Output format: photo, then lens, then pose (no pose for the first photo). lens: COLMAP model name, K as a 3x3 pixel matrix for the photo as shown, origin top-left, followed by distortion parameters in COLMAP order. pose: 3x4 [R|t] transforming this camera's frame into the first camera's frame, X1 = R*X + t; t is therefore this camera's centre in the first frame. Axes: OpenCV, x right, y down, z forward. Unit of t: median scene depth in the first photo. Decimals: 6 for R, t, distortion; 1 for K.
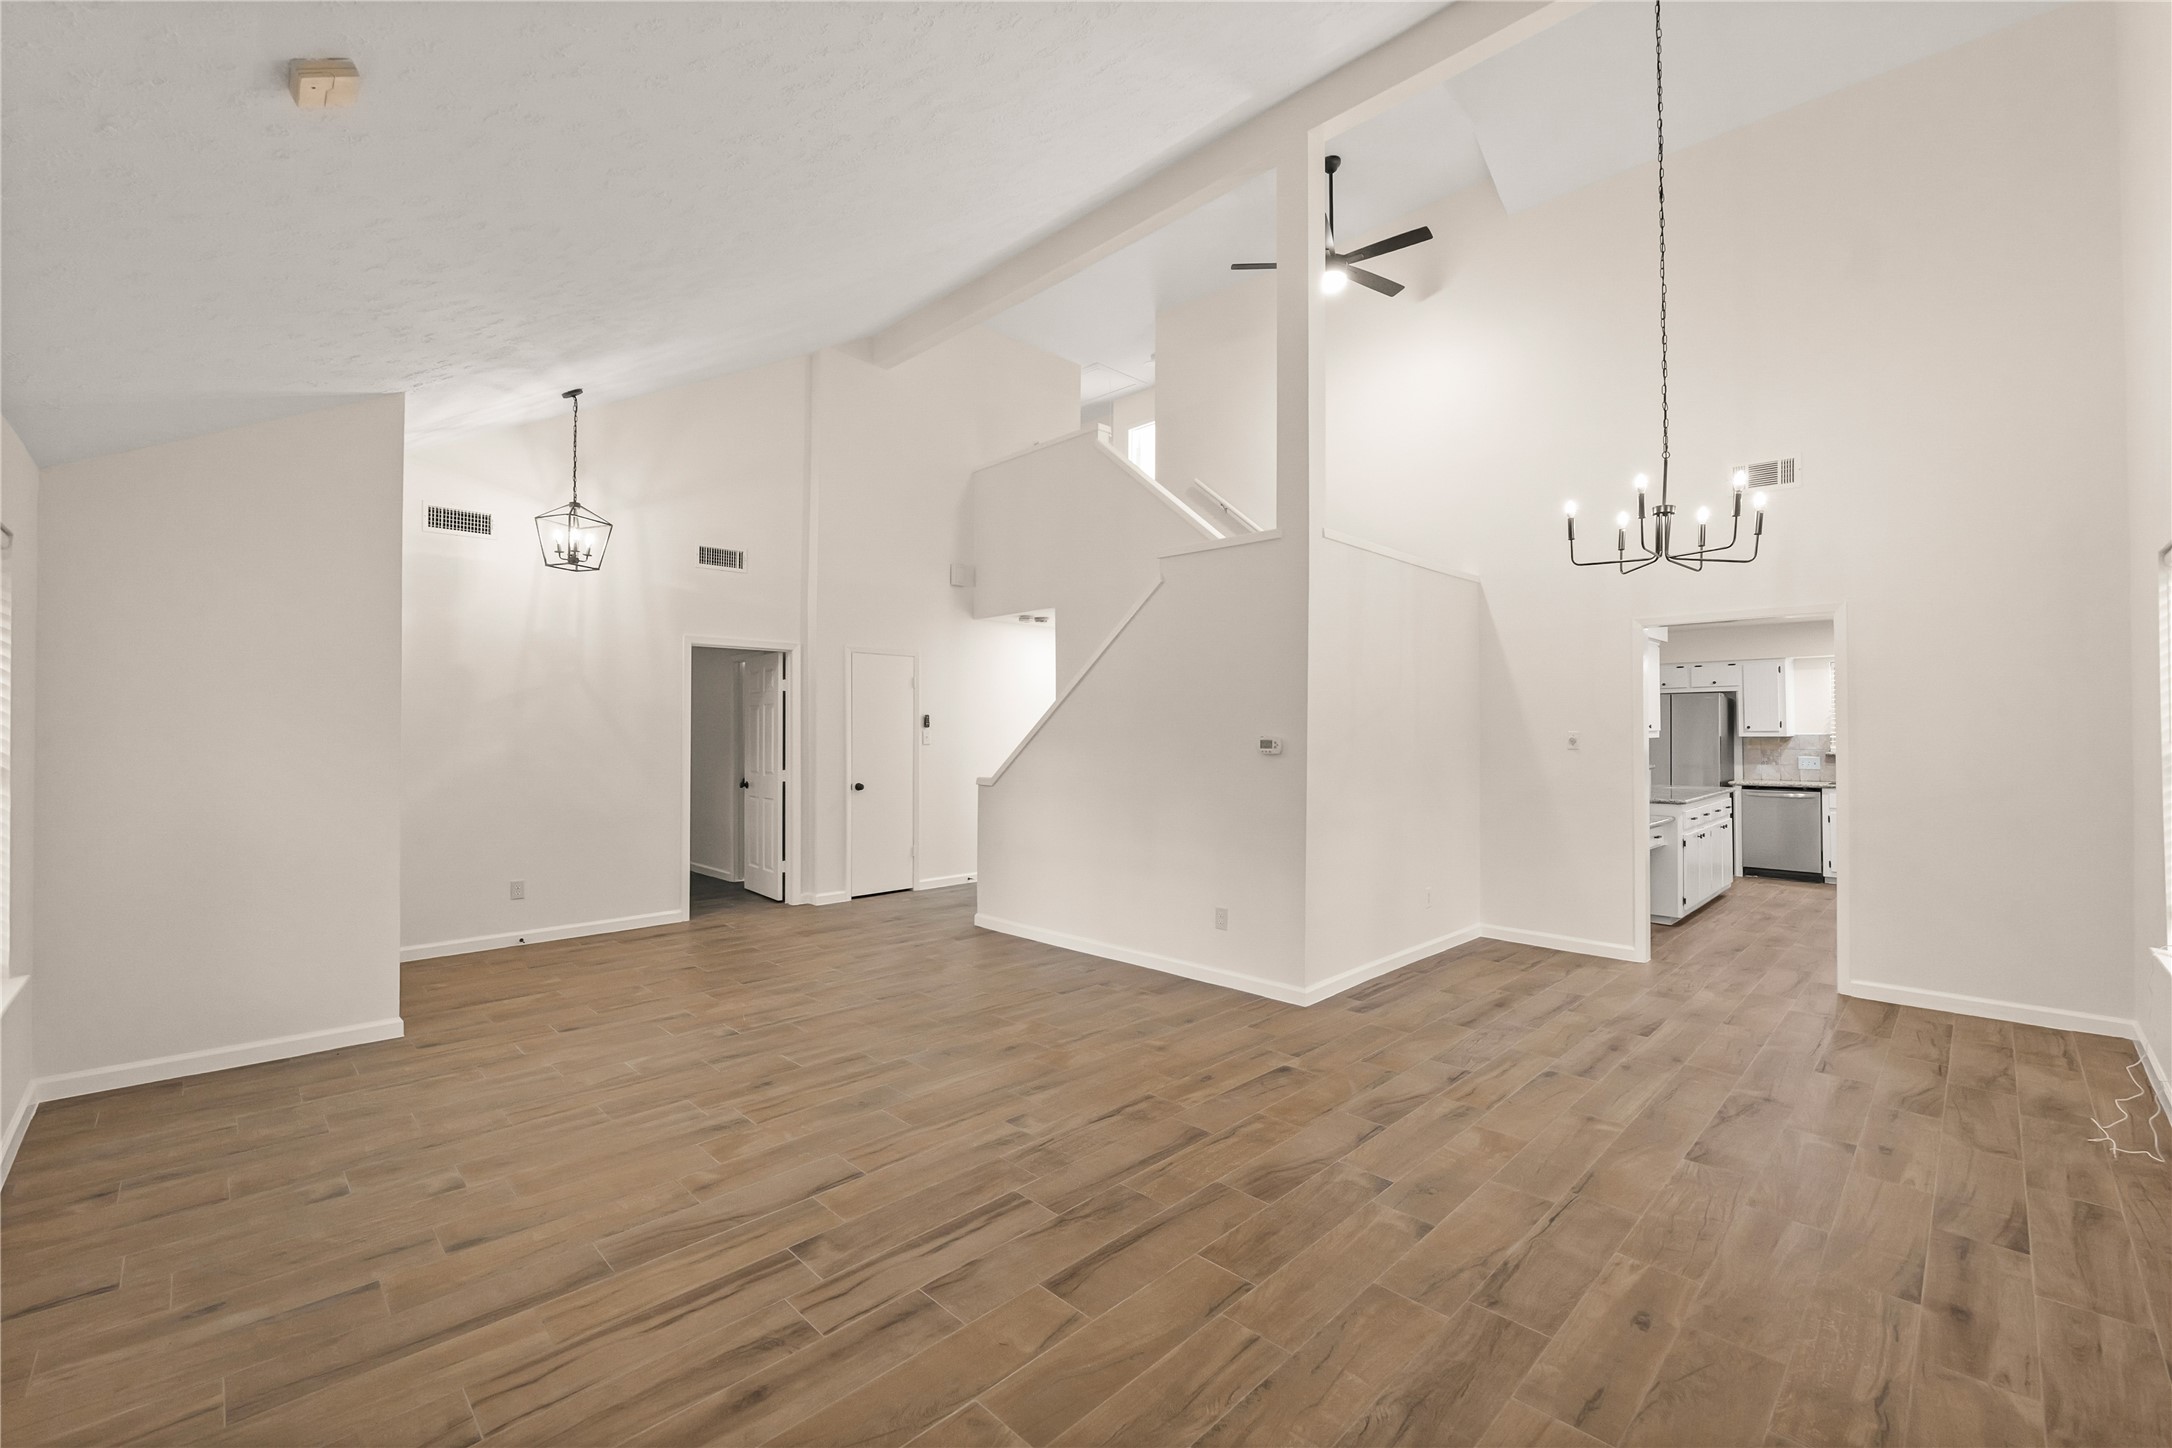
lens RADIAL K [[897.3, 0, 1089.0], [0, 897.3, 713.6], [0, 0, 1]] dist [-0.011120, -0.000112]
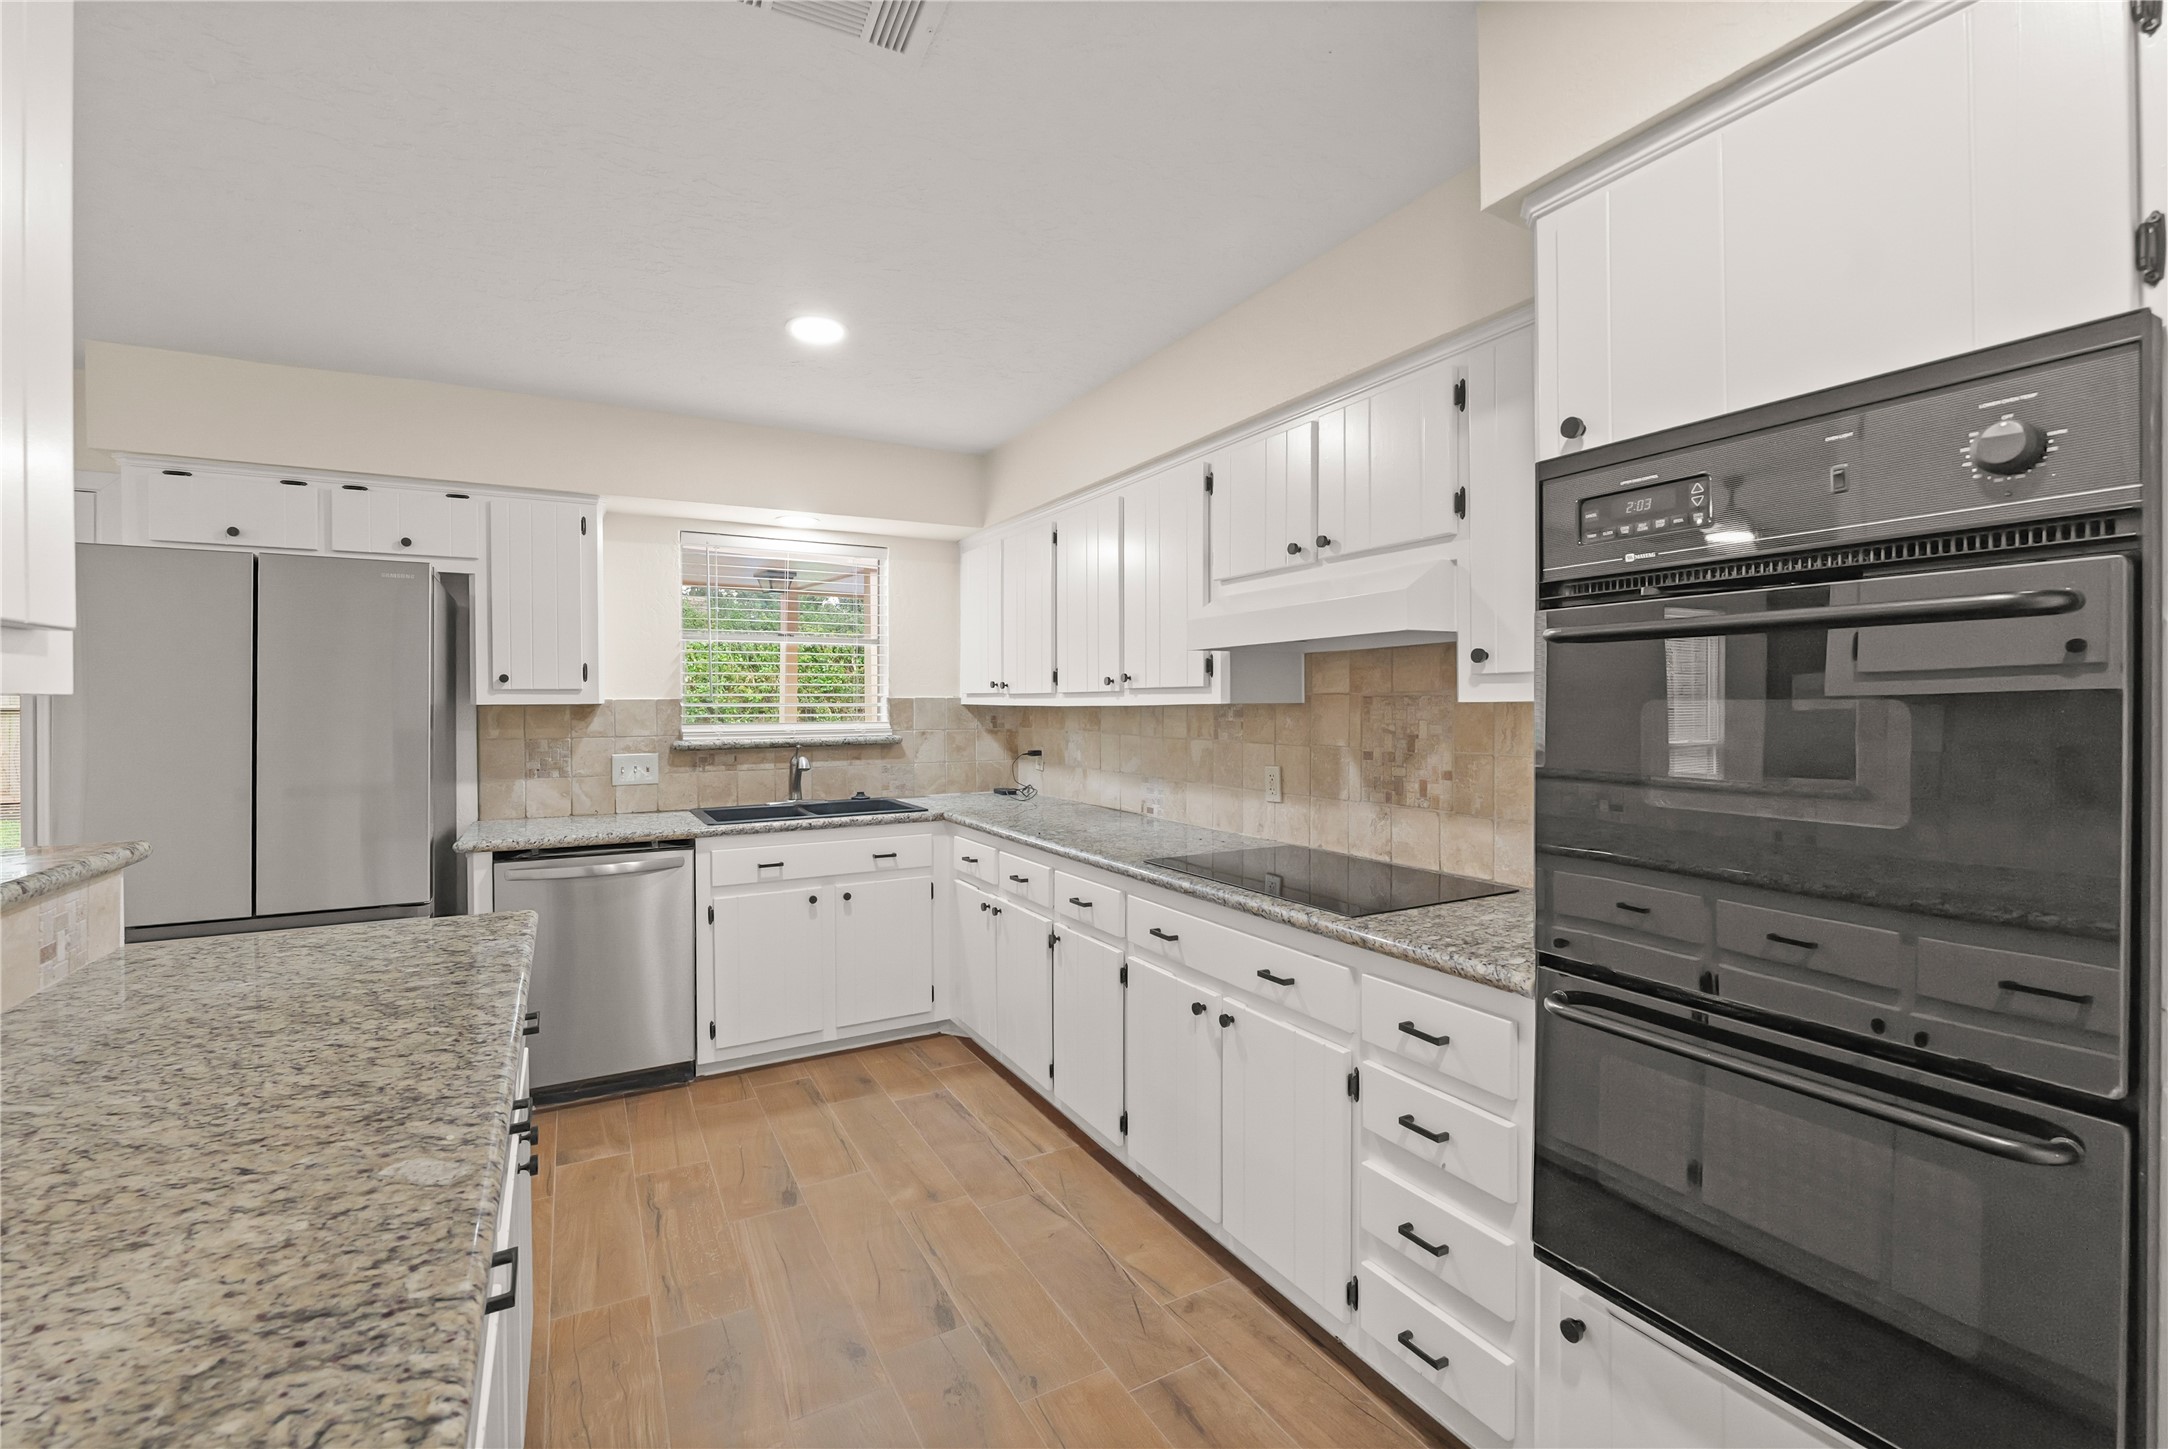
lens RADIAL K [[923.9, 0, 1080.4], [0, 923.9, 703.8], [0, 0, 1]] dist [-0.009867, 0.000181]
pose [[0.274290, 0.004032, 0.961639, 1.018970], [-0.016046, 0.999871, 0.000384, 0.049007], [-0.961513, -0.015536, 0.274320, 1.534105]]
